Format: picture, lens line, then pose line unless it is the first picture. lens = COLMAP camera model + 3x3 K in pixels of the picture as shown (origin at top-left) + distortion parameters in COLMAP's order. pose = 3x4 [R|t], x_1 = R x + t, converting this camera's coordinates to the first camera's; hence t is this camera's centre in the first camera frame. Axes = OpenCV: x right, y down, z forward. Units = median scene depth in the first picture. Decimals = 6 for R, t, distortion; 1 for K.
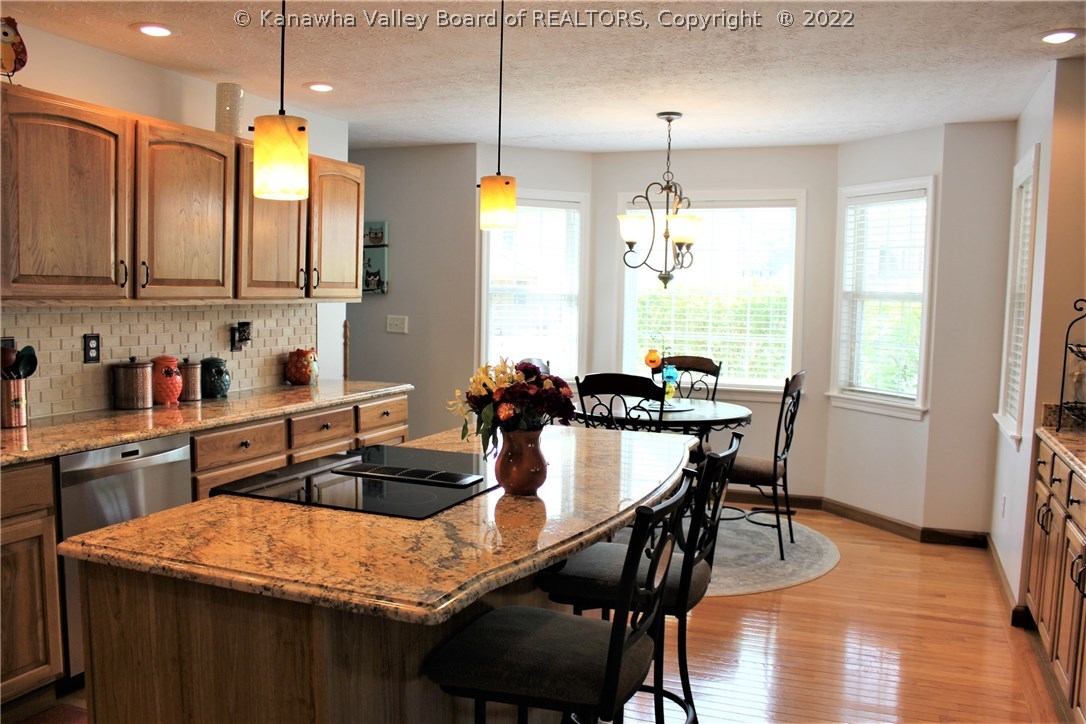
lens RADIAL K [[902.3, 0, 548.6], [0, 902.3, 366.0], [0, 0, 1]] dist [-0.161048, 0.163091]
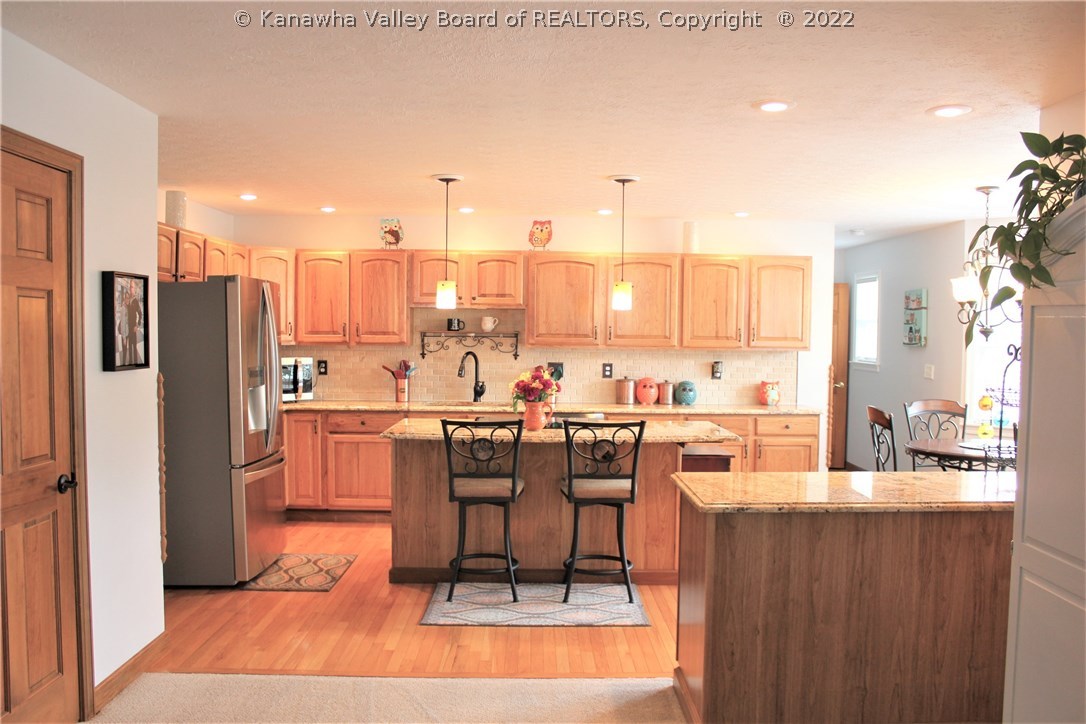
lens RADIAL K [[902.3, 0, 548.6], [0, 902.3, 366.0], [0, 0, 1]] dist [-0.161048, 0.163091]
pose [[0.387751, 0.021402, -0.921515, 1.227099], [-0.081928, 0.996574, -0.011328, 0.003058], [0.918116, 0.079891, 0.388176, 0.090497]]
